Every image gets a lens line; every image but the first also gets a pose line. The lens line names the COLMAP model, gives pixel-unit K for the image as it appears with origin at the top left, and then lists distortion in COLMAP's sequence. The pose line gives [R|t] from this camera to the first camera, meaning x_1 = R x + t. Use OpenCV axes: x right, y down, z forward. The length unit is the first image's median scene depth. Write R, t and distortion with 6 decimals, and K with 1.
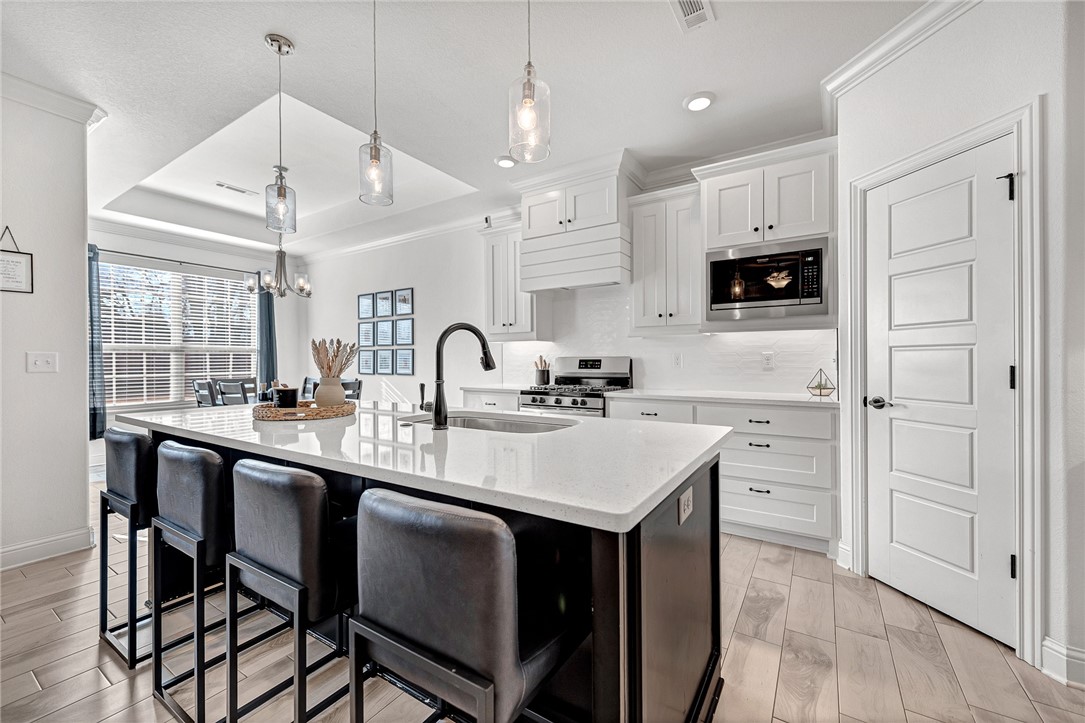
lens RADIAL K [[430.1, 0, 544.8], [0, 430.1, 364.1], [0, 0, 1]] dist [0.010745, -0.004004]
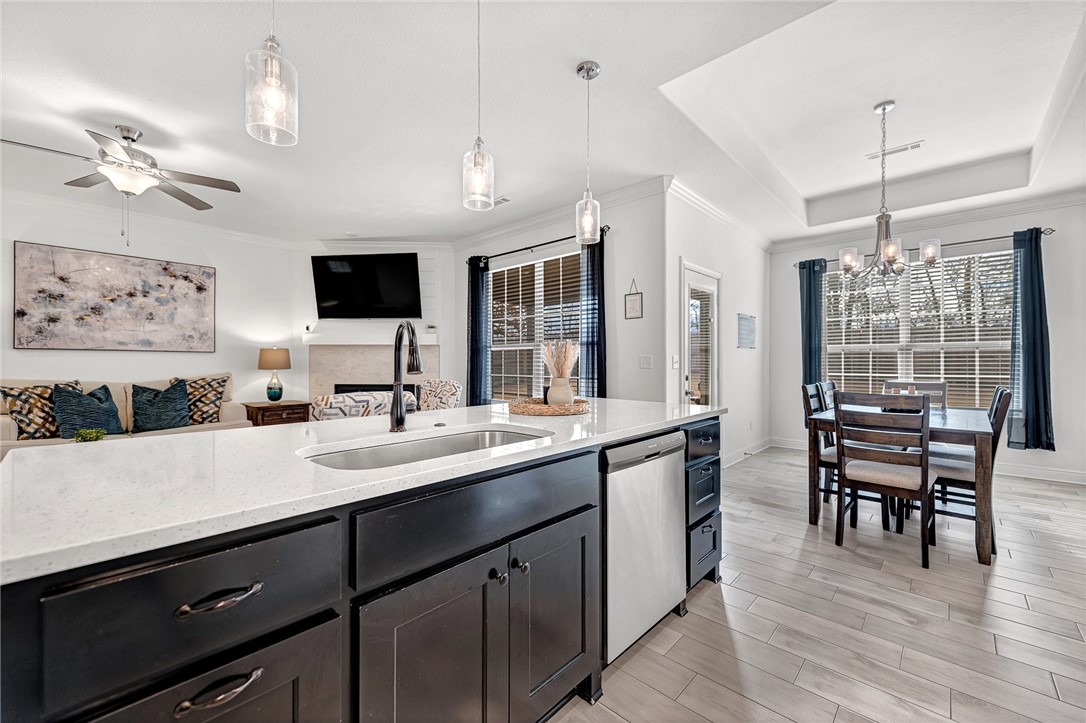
lens RADIAL K [[430.5, 0, 540.6], [0, 430.5, 358.5], [0, 0, 1]] dist [0.010745, -0.004004]
pose [[-0.190795, -0.003349, -0.981624, 0.259289], [-0.006534, 0.999976, -0.002142, -0.006195], [0.981608, 0.006006, -0.190813, 0.596897]]
